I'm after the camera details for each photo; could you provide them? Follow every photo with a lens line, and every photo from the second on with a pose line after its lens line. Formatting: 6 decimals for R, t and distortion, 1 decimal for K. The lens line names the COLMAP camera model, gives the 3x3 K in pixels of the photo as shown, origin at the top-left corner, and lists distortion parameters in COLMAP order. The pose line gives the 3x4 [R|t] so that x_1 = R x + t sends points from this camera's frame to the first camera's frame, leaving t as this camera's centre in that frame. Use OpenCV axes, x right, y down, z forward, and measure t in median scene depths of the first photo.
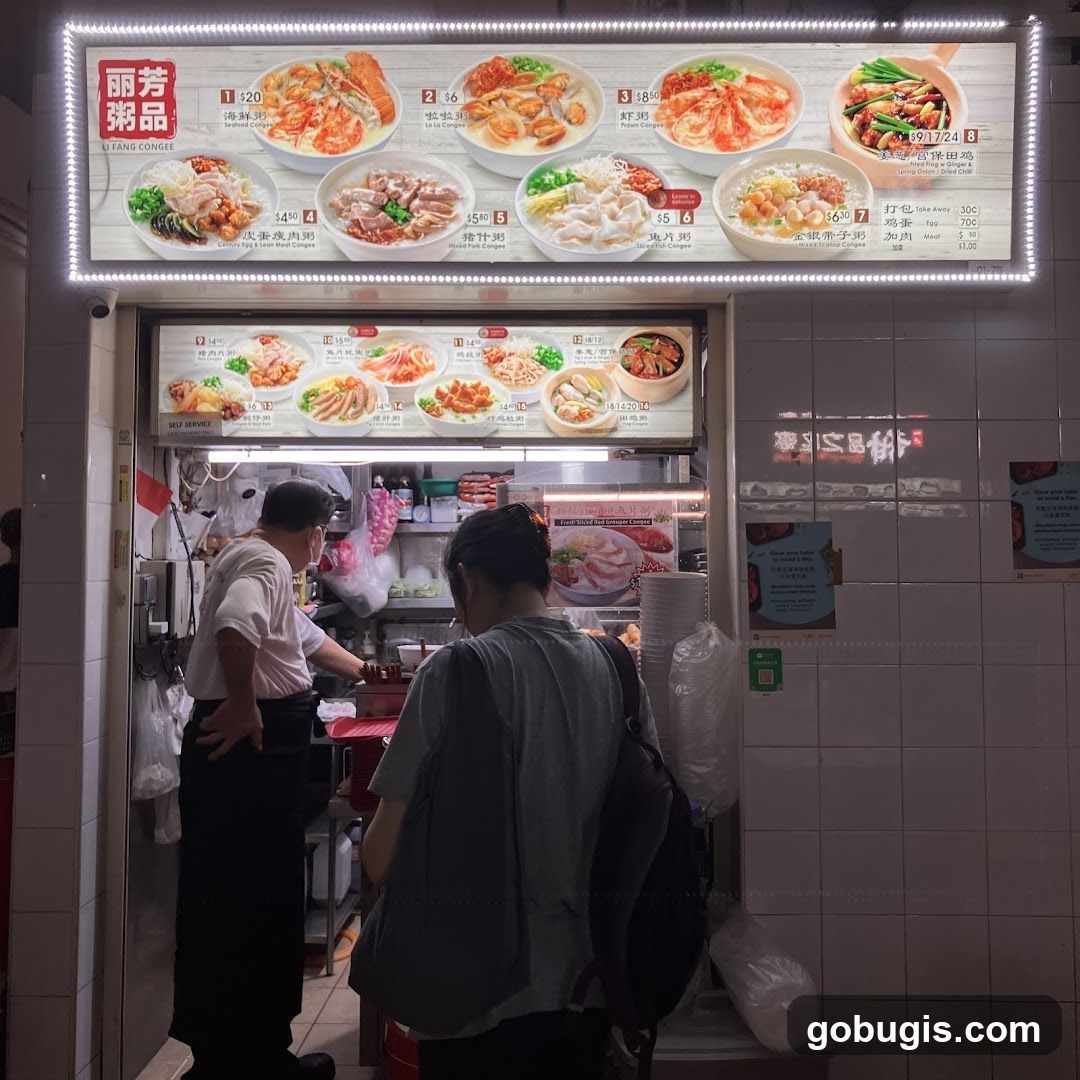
lens RADIAL K [[1177.0, 0, 575.4], [0, 1177.0, 442.8], [0, 0, 1]] dist [-0.025923, 0.000000]
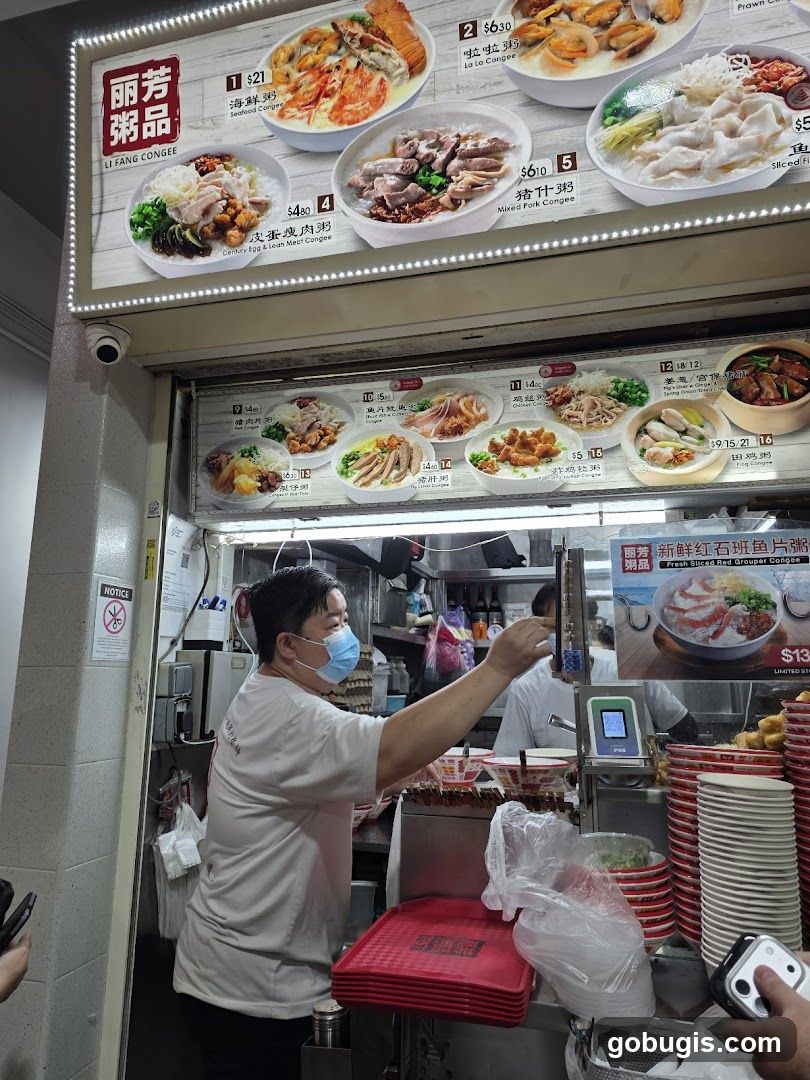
lens RADIAL K [[732.2, 0, 403.4], [0, 732.2, 541.2], [0, 0, 1]] dist [0.053300, -0.037793]
pose [[0.965409, -0.038783, -0.257839, -0.051697], [0.007864, 0.992757, -0.119881, 0.100194], [0.260621, 0.113706, 0.958722, 0.551845]]
